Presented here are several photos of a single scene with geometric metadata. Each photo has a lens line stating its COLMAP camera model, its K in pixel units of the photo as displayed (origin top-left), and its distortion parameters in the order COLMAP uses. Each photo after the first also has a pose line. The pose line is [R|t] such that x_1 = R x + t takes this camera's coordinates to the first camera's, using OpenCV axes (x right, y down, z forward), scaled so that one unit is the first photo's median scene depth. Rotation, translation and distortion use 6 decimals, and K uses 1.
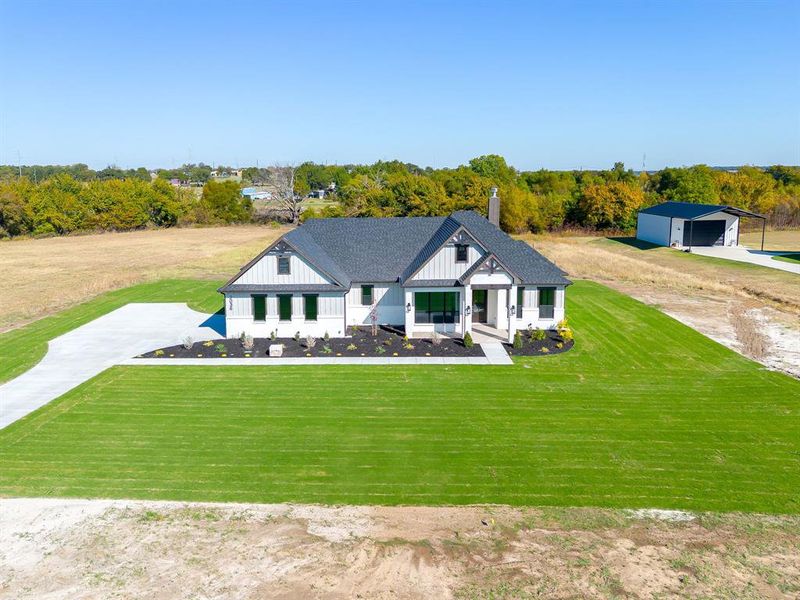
lens RADIAL K [[633.8, 0, 360.8], [0, 633.8, 288.9], [0, 0, 1]] dist [0.063697, -0.039527]
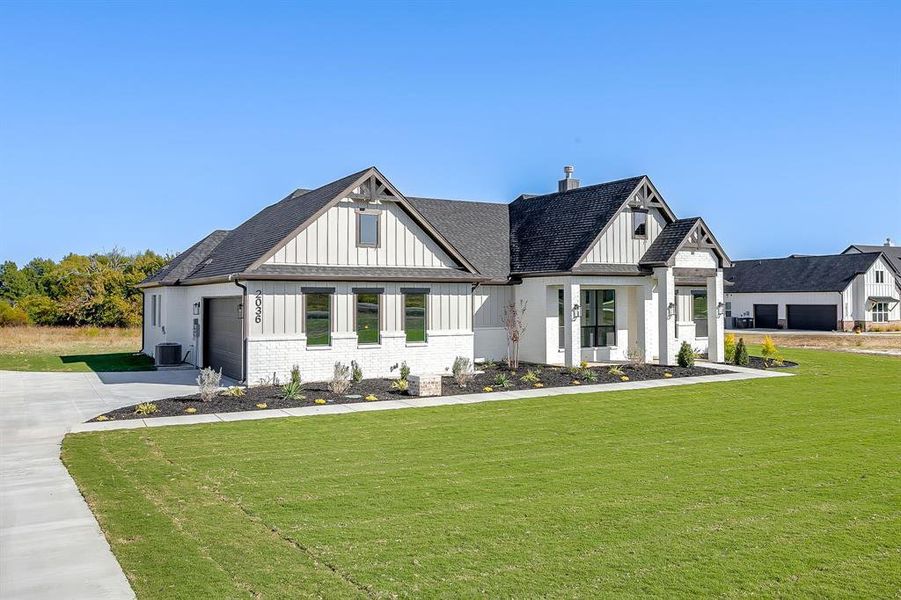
lens RADIAL K [[759.3, 0, 450.5], [0, 759.3, 302.5], [0, 0, 1]] dist [-0.041074, 0.080632]
pose [[0.841287, 0.010969, 0.540477, -0.388100], [0.086408, 0.984211, -0.154473, 0.116589], [-0.533638, 0.176658, 0.827057, 0.492890]]
